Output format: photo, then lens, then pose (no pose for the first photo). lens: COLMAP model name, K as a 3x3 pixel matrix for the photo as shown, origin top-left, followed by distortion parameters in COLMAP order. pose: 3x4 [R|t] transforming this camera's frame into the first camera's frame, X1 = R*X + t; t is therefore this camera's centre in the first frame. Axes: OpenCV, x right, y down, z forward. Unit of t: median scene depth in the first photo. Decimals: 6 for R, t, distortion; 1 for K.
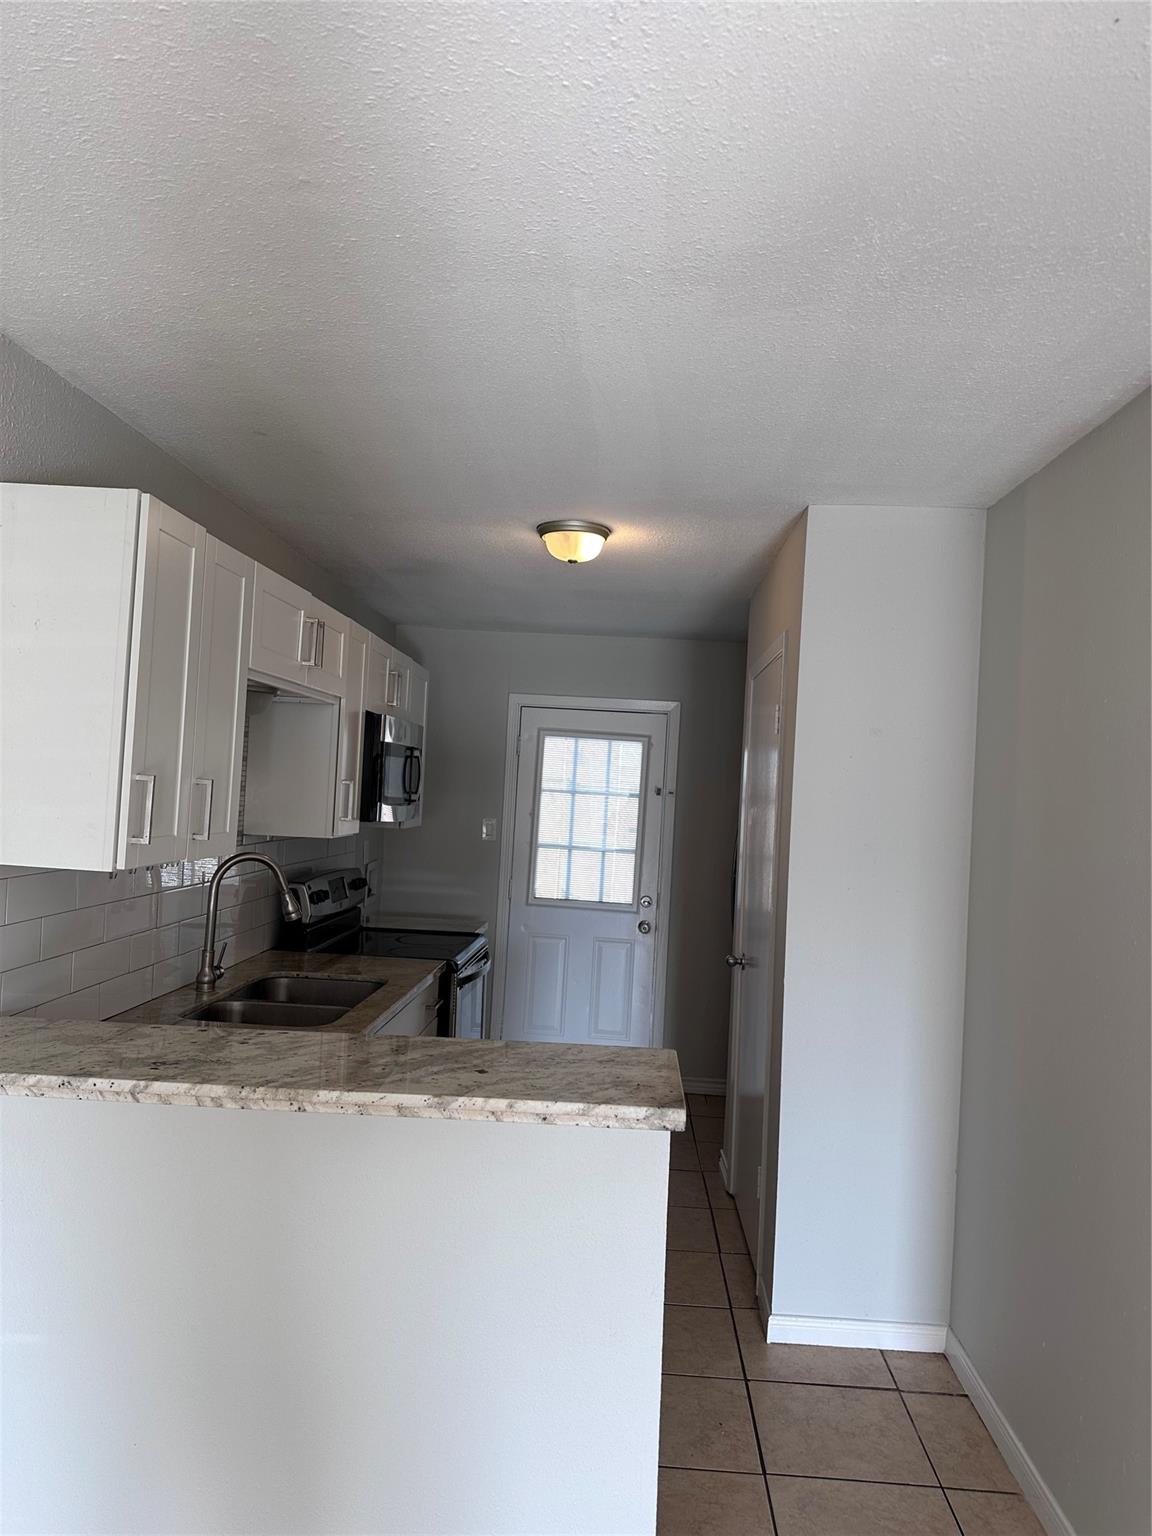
lens RADIAL K [[1069.7, 0, 578.5], [0, 1069.7, 761.3], [0, 0, 1]] dist [0.063055, -0.001244]
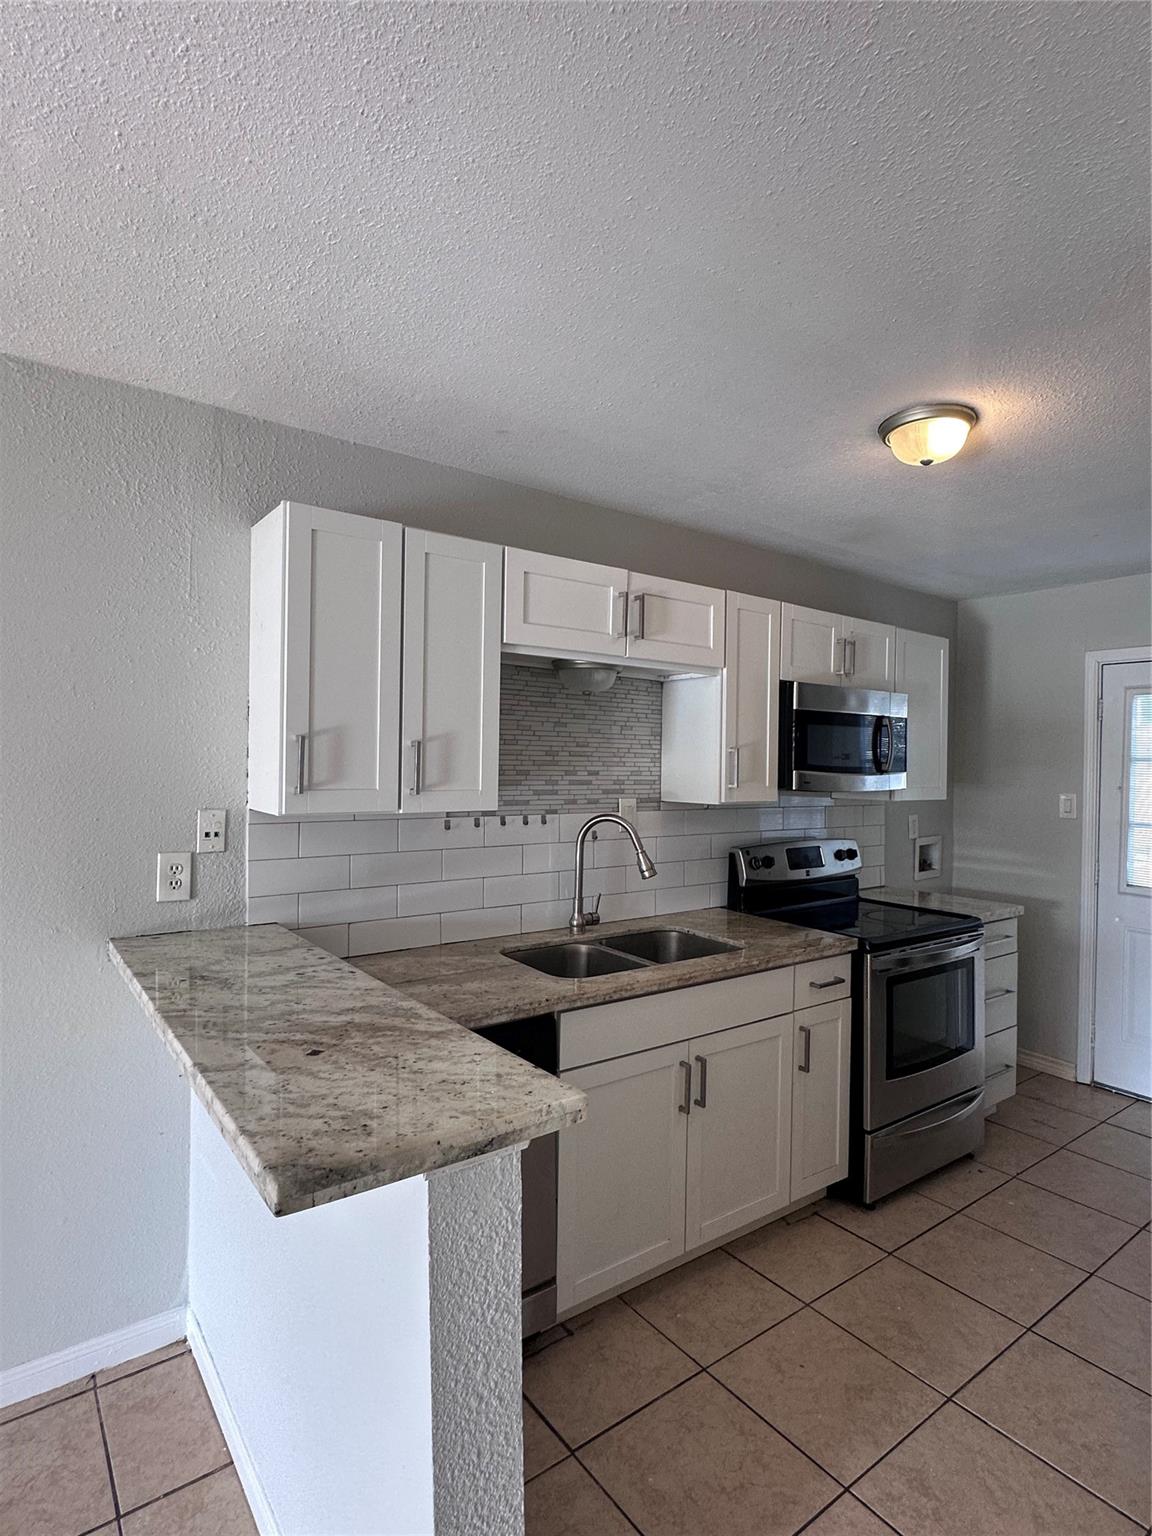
lens RADIAL K [[801.3, 0, 570.8], [0, 801.3, 759.3], [0, 0, 1]] dist [-0.004322, 0.000219]
pose [[0.631933, -0.043267, -0.773814, 0.185826], [0.036170, 0.998999, -0.026320, 0.028993], [0.774178, -0.011357, 0.632866, 0.266602]]
